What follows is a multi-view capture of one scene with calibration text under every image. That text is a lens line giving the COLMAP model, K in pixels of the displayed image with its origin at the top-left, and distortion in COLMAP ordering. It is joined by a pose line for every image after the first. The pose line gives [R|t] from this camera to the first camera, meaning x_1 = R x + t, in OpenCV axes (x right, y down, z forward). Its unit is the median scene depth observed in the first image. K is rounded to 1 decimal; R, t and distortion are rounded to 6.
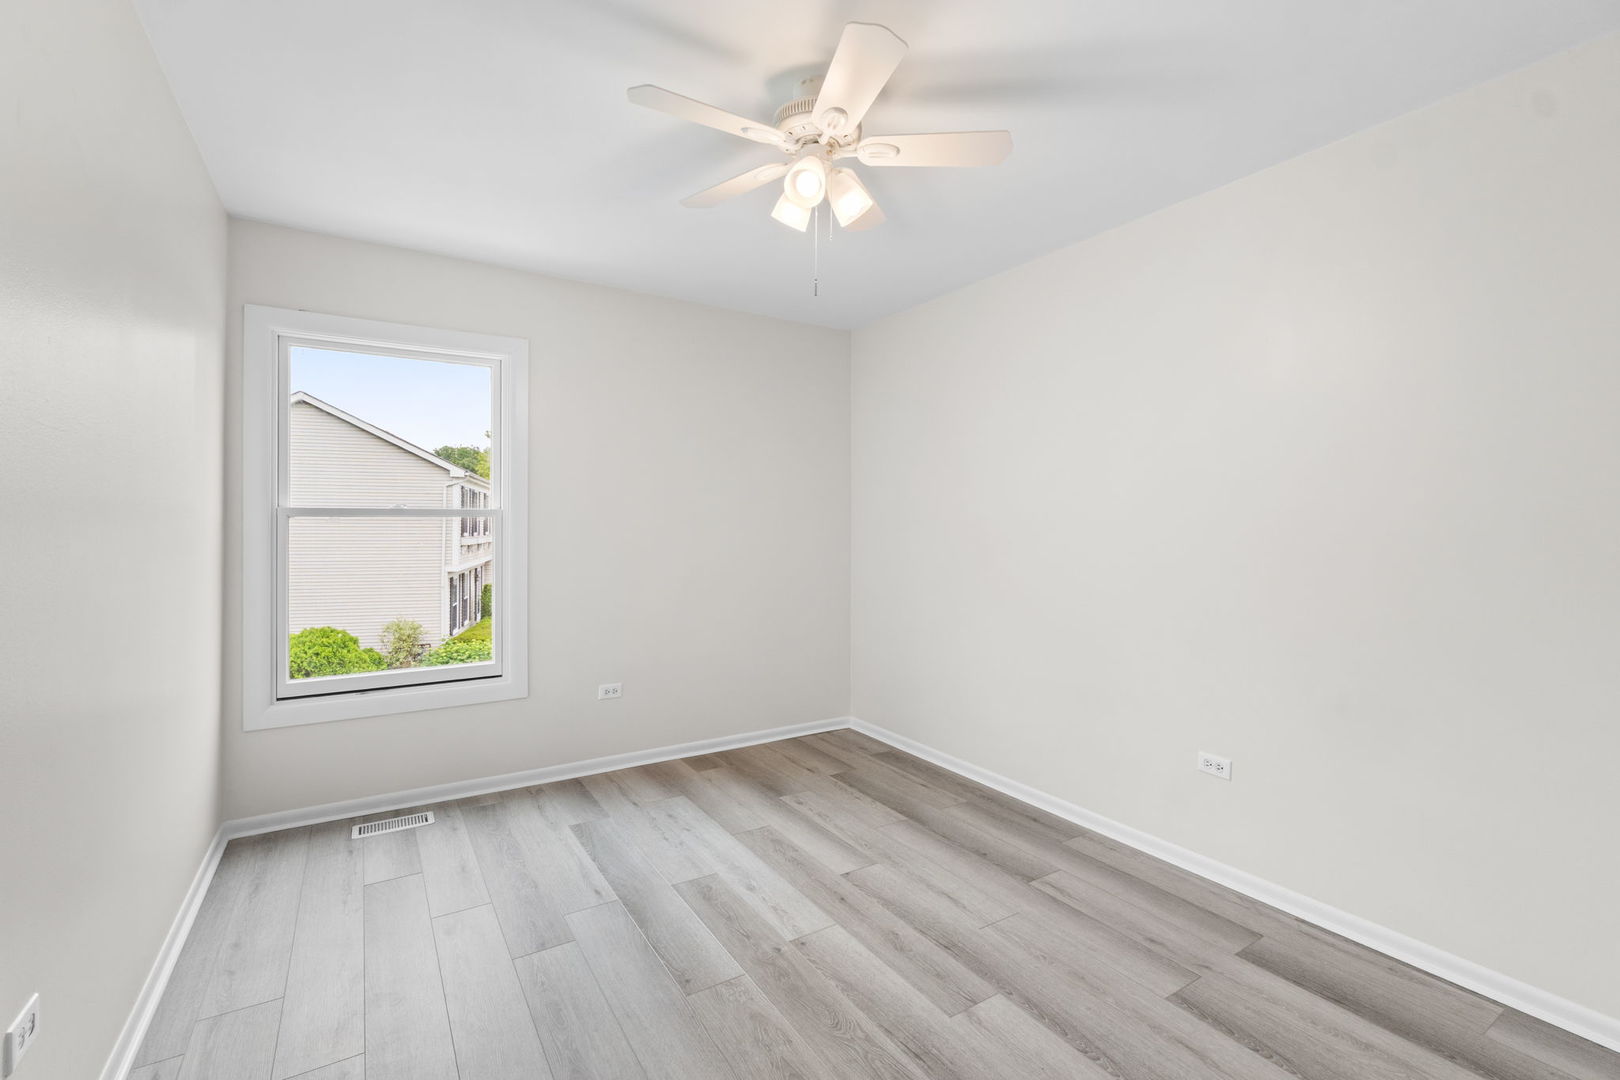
lens RADIAL K [[724.3, 0, 807.8], [0, 724.3, 541.8], [0, 0, 1]] dist [-0.006428, 0.002054]
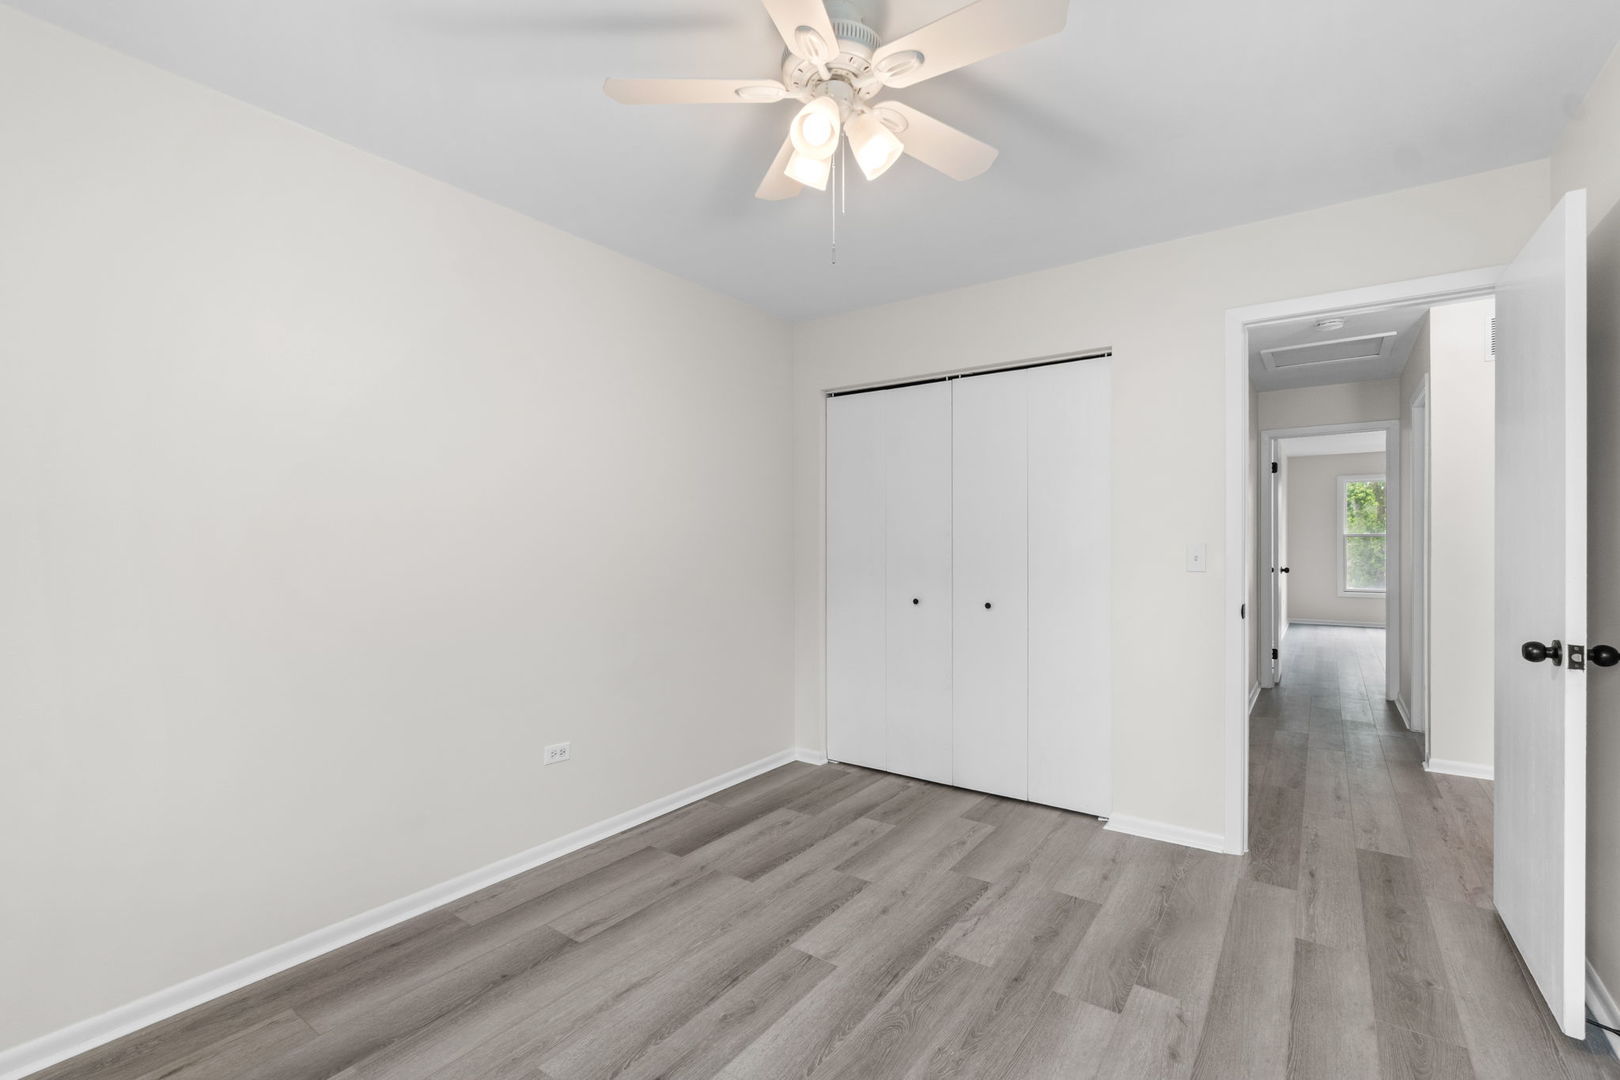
lens RADIAL K [[724.3, 0, 811.3], [0, 724.3, 532.3], [0, 0, 1]] dist [-0.006428, 0.002054]
pose [[-0.393295, 0.004436, 0.919402, -0.550307], [0.017587, 0.999842, 0.002699, -0.021219], [-0.919244, 0.017231, -0.393311, 0.966365]]
